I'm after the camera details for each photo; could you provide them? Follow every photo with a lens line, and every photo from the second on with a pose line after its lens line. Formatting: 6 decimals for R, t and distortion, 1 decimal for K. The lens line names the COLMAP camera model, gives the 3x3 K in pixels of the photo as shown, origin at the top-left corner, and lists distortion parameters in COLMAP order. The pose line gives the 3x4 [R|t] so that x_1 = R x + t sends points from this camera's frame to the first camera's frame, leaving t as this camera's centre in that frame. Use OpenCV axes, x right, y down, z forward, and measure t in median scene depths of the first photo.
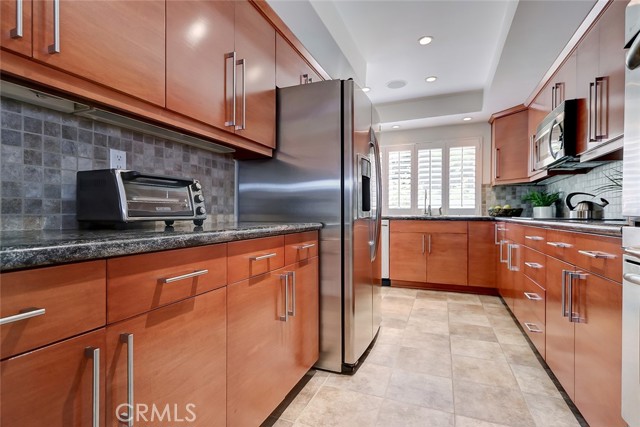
lens RADIAL K [[302.0, 0, 320.0], [0, 302.0, 213.5], [0, 0, 1]] dist [0.001587, 0.000437]
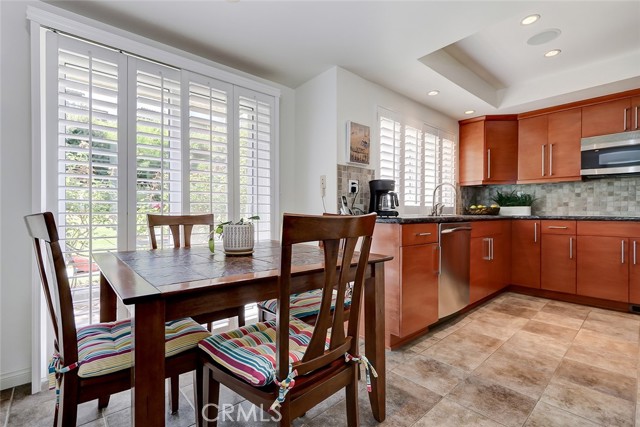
lens RADIAL K [[302.0, 0, 320.0], [0, 302.0, 213.5], [0, 0, 1]] dist [0.001587, 0.000437]
pose [[0.450770, -0.003315, 0.892634, -0.565273], [0.004729, 0.999988, 0.001326, -0.000905], [-0.892628, 0.003624, 0.450780, 0.995611]]
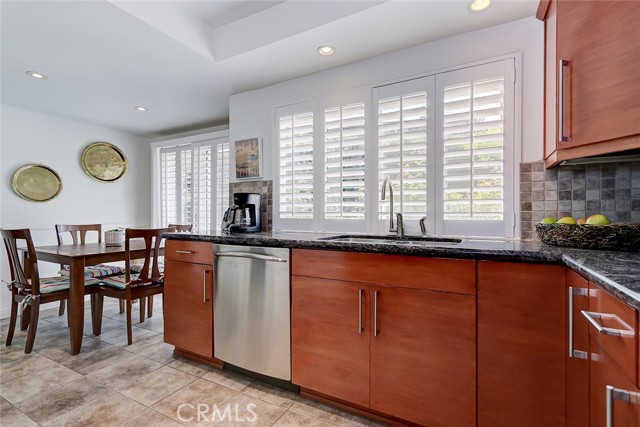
lens RADIAL K [[295.1, 0, 320.0], [0, 295.1, 213.5], [0, 0, 1]] dist [0.003205, 0.000327]
pose [[0.992711, 0.001460, -0.120506, 0.320205], [-0.003242, 0.999888, -0.014597, -0.021906], [0.120471, 0.014881, 0.992605, 0.580879]]
